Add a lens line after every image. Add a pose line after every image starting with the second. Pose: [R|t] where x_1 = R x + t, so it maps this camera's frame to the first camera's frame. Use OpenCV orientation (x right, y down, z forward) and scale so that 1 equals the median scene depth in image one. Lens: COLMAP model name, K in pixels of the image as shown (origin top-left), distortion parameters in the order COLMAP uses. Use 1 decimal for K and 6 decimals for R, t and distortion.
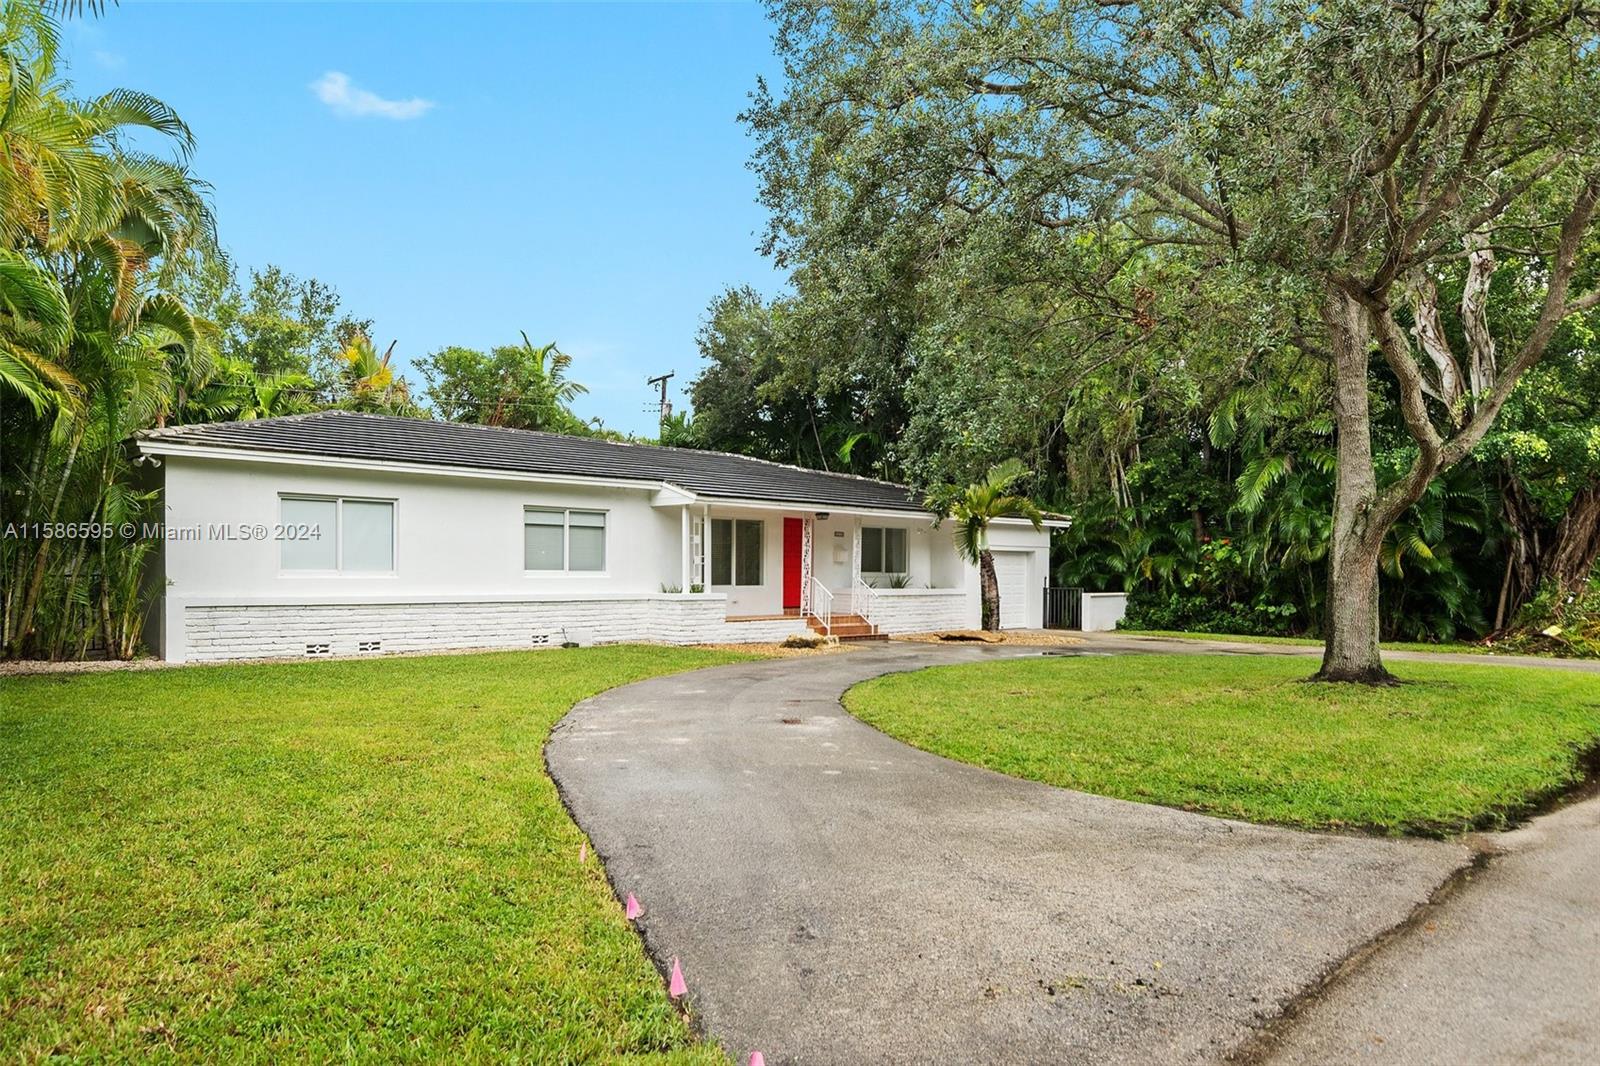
lens RADIAL K [[1012.1, 0, 791.7], [0, 1012.1, 581.6], [0, 0, 1]] dist [-0.003394, 0.004133]
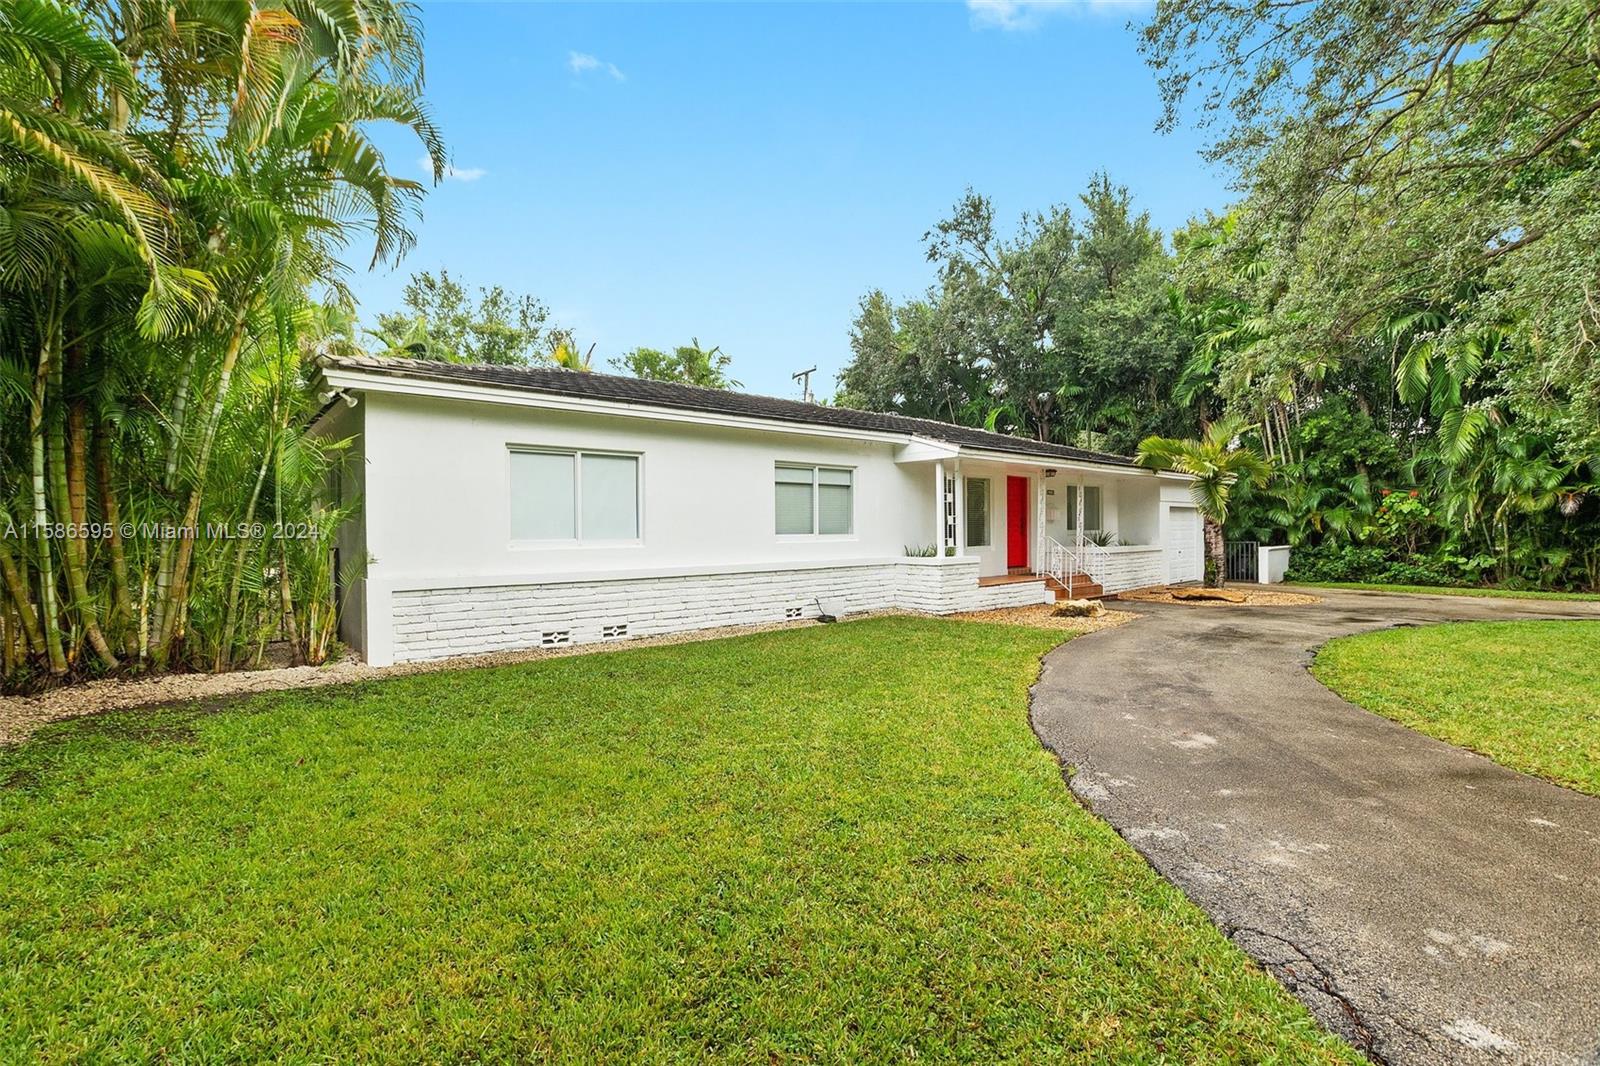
lens RADIAL K [[705.6, 0, 800.0], [0, 705.6, 533.0], [0, 0, 1]] dist [-0.030966, -0.000123]
pose [[0.997560, -0.015047, -0.068178, -0.189590], [0.014757, 0.999880, -0.004751, -0.008891], [0.068241, 0.003733, 0.997662, 0.366850]]
